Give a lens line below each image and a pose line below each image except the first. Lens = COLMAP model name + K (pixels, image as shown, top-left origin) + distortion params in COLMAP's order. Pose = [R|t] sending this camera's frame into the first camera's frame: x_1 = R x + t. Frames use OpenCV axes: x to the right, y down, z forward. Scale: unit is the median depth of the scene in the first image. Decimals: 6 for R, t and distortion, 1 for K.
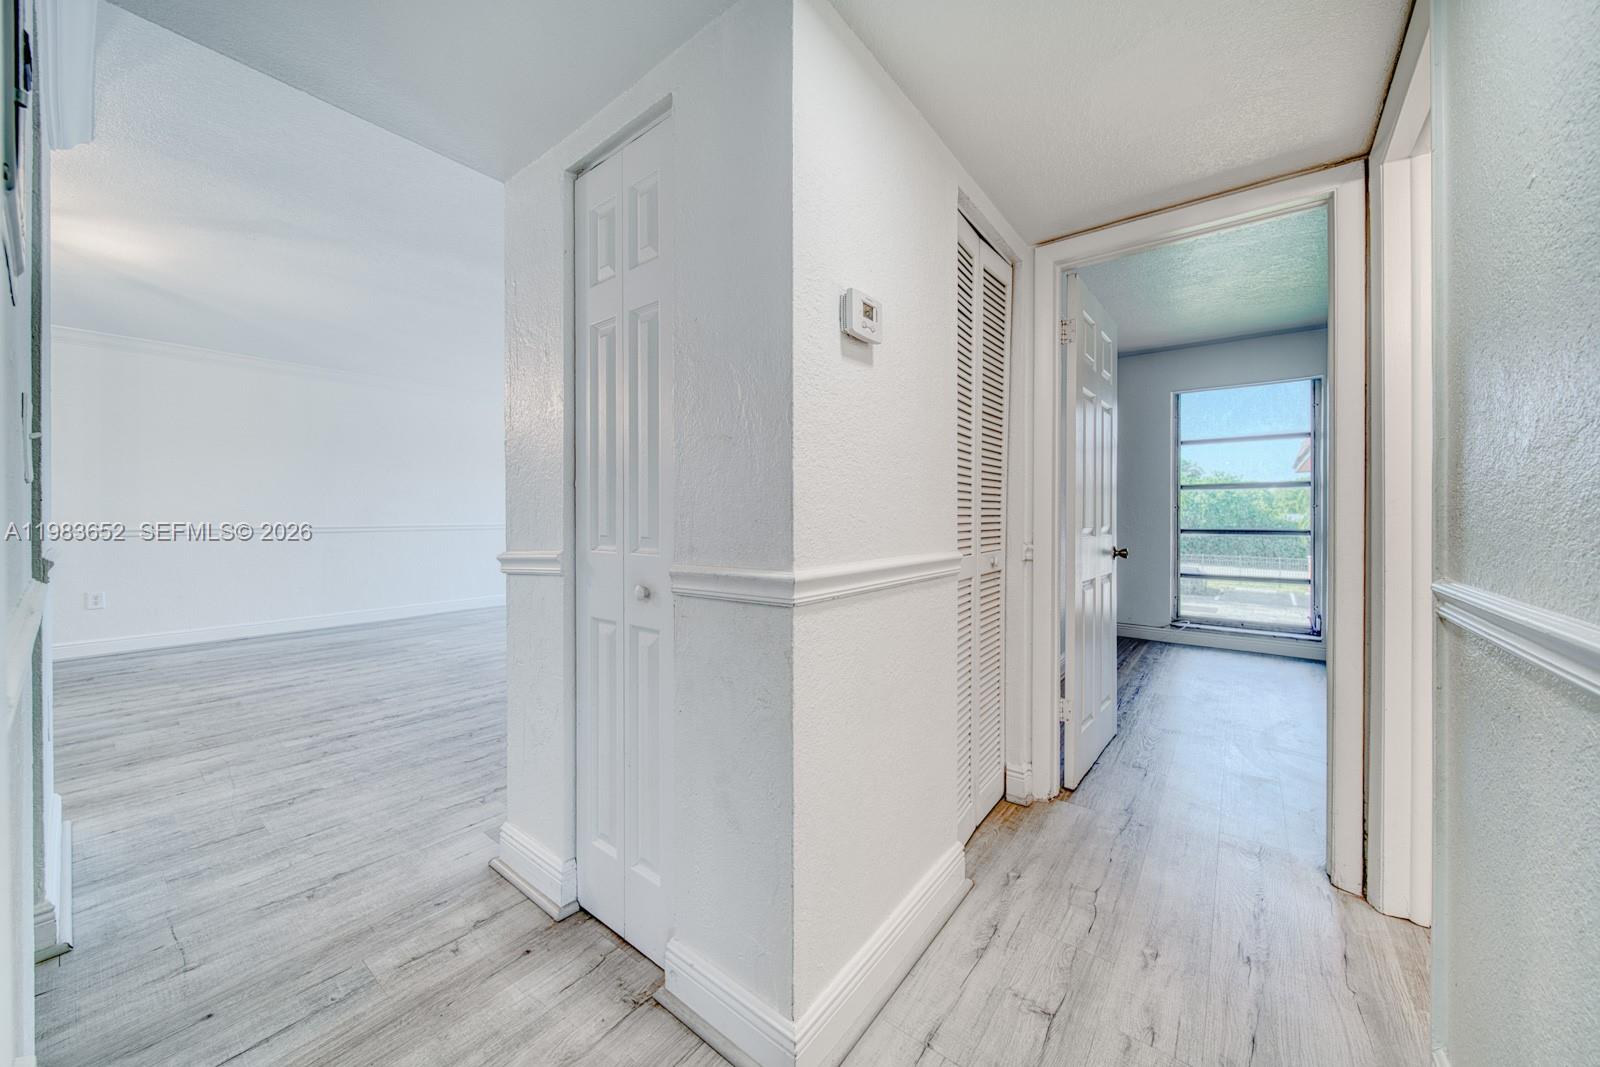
lens RADIAL K [[574.5, 0, 811.3], [0, 574.5, 515.2], [0, 0, 1]] dist [0.006910, -0.002380]
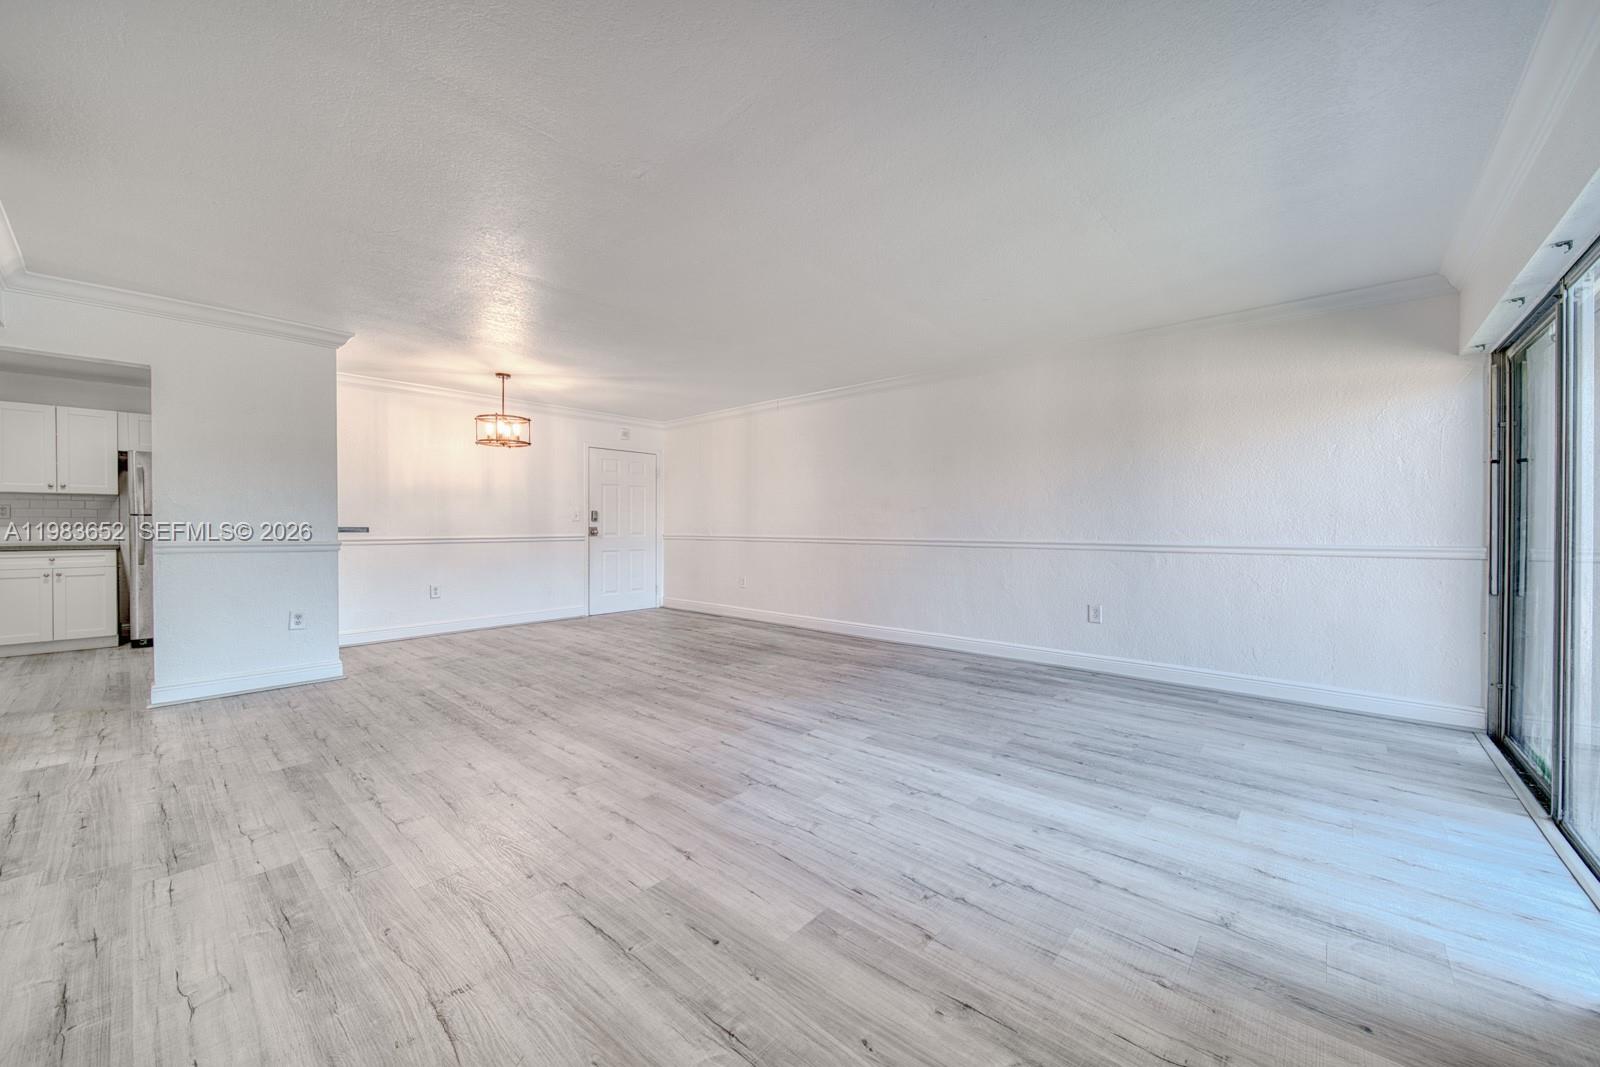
lens RADIAL K [[574.5, 0, 804.4], [0, 574.5, 537.5], [0, 0, 1]] dist [0.006910, -0.002380]
pose [[-0.065656, 0.013576, -0.997750, 0.368986], [-0.006477, 0.999881, 0.014032, 0.010227], [0.997821, 0.007384, -0.065560, 1.752555]]
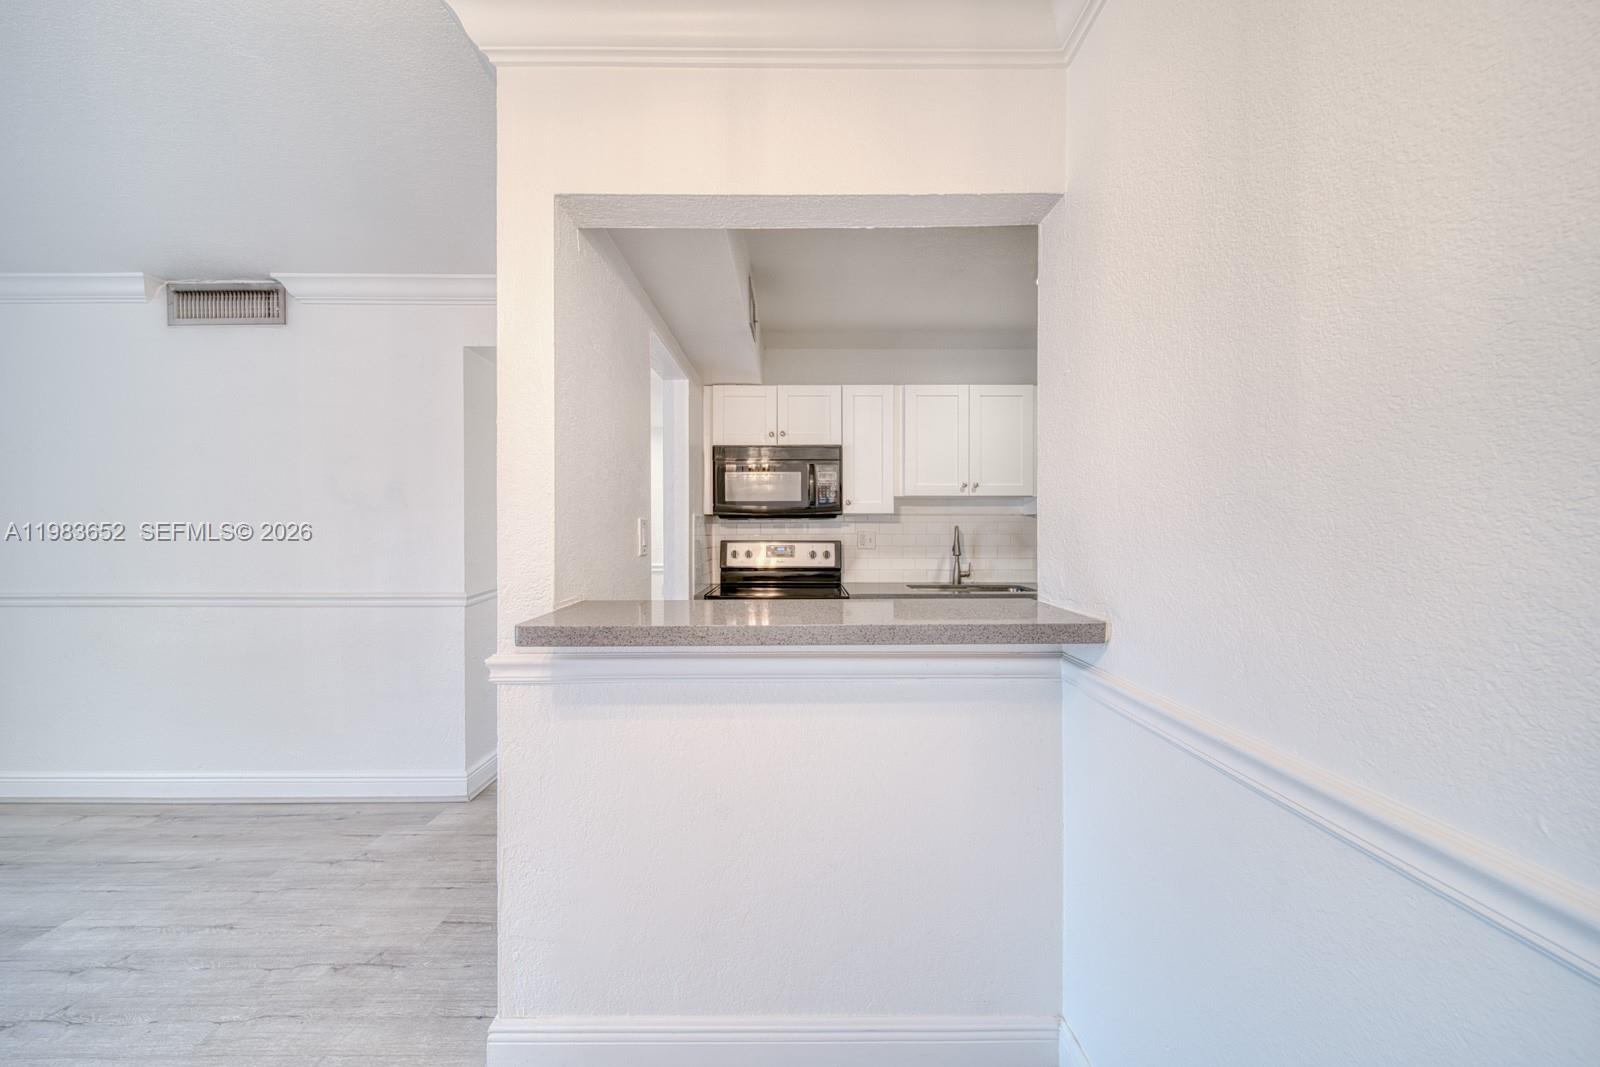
lens RADIAL K [[574.5, 0, 802.3], [0, 574.5, 528.2], [0, 0, 1]] dist [0.006910, -0.002380]
pose [[-0.606282, -0.011984, 0.795159, -1.318181], [0.003670, 0.999834, 0.017867, -0.065533], [-0.795241, 0.013751, -0.606137, 0.713736]]
